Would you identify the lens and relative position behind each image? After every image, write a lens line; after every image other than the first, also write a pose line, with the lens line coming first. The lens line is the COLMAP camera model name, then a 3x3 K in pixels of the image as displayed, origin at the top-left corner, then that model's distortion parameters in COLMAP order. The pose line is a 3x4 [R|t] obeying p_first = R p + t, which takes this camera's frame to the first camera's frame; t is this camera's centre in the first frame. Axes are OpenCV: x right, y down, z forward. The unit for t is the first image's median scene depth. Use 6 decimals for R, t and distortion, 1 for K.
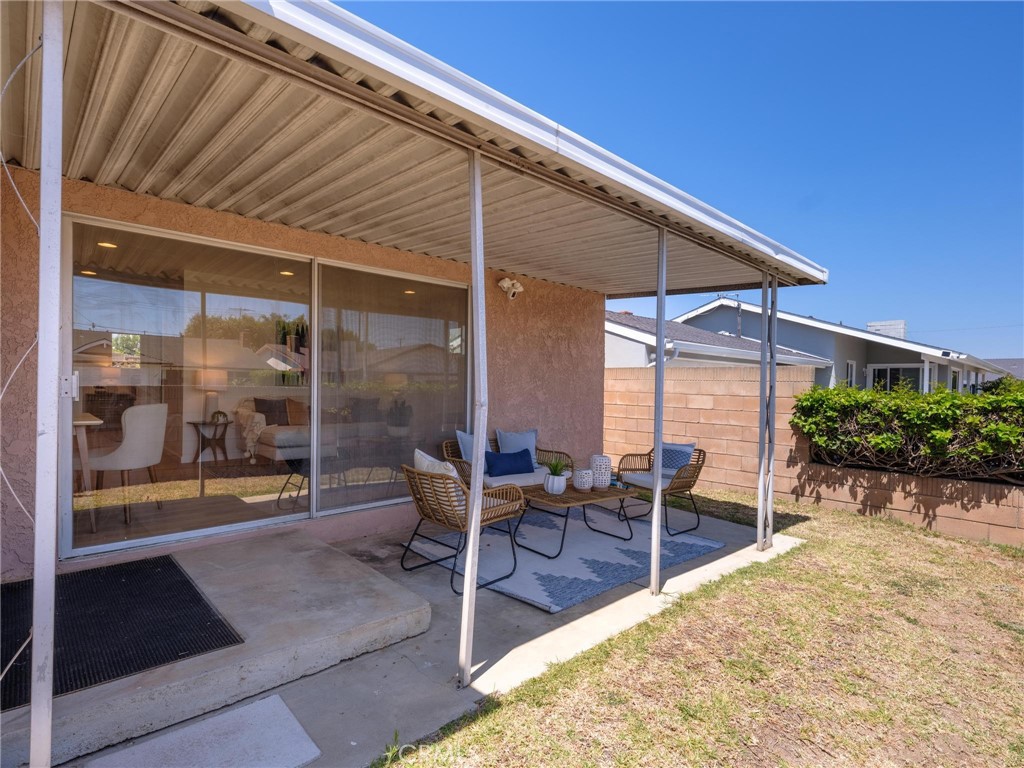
lens RADIAL K [[518.1, 0, 513.8], [0, 518.1, 390.9], [0, 0, 1]] dist [-0.001933, 0.000093]
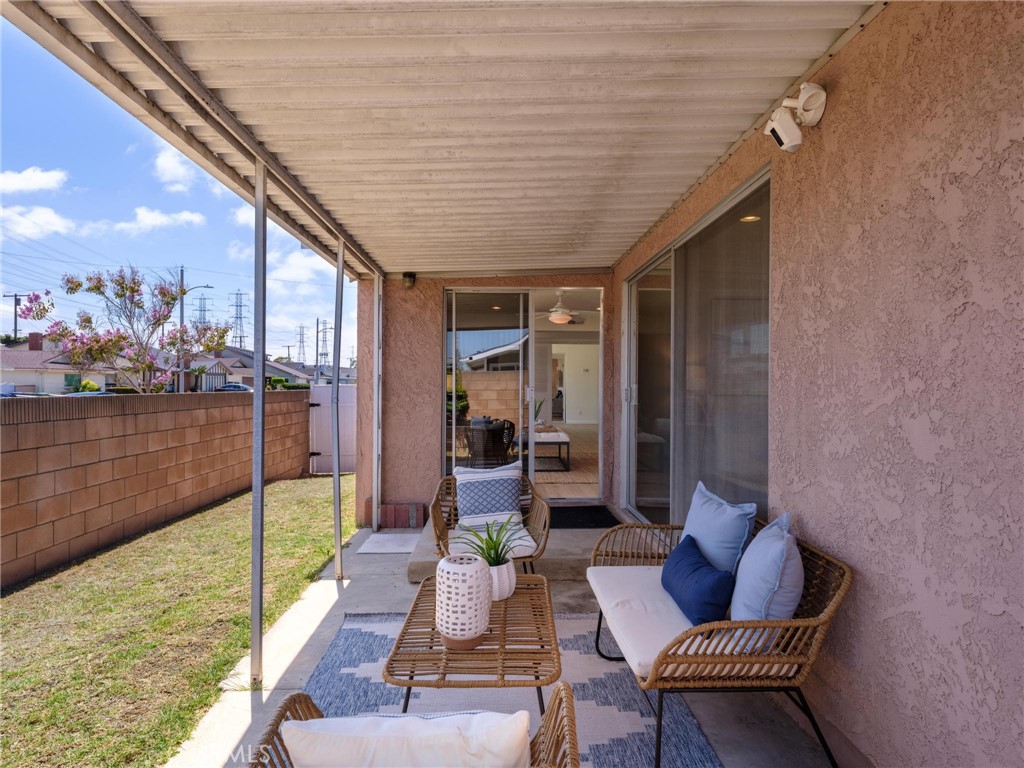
lens RADIAL K [[645.9, 0, 514.9], [0, 645.9, 381.4], [0, 0, 1]] dist [0.001047, -0.002358]
pose [[-0.659023, -0.023085, -0.751769, 0.551261], [-0.023787, 0.999669, -0.009845, -0.012913], [0.751747, 0.011394, -0.659353, 1.426794]]
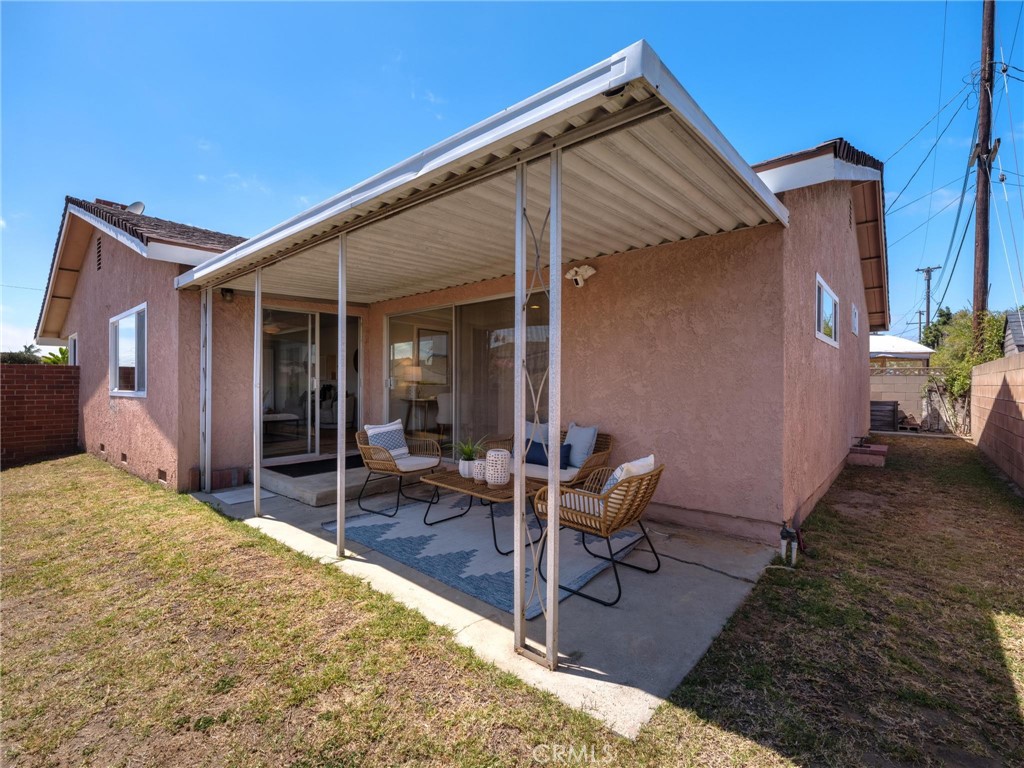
lens RADIAL K [[467.0, 0, 514.0], [0, 467.0, 384.1], [0, 0, 1]] dist [-0.005720, 0.002533]
pose [[0.110010, -0.018663, -0.993755, 1.035251], [-0.010513, 0.999746, -0.019939, 0.025154], [0.993875, 0.012641, 0.109786, 0.975545]]
